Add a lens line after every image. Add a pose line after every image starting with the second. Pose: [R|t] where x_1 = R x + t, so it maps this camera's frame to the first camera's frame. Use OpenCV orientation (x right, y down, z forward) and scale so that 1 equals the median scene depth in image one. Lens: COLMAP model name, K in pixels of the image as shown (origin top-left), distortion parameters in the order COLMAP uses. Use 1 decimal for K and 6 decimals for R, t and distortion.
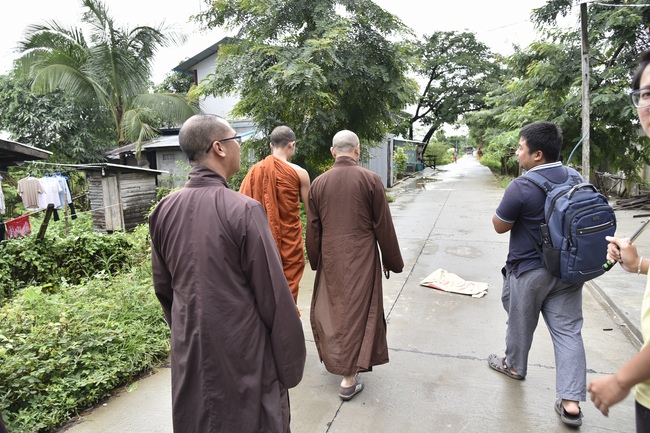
lens RADIAL K [[444.4, 0, 327.1], [0, 444.4, 219.4], [0, 0, 1]] dist [-0.044191, 0.003114]
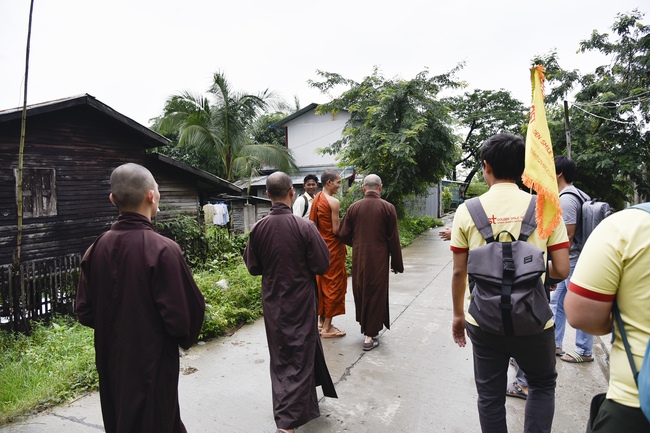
lens RADIAL K [[444.4, 0, 321.6], [0, 444.4, 213.9], [0, 0, 1]] dist [-0.044191, 0.003114]
pose [[0.994809, 0.013184, -0.100899, -0.041722], [-0.022939, 0.995104, -0.096134, 0.028548], [0.099138, 0.097949, 0.990241, -0.185224]]
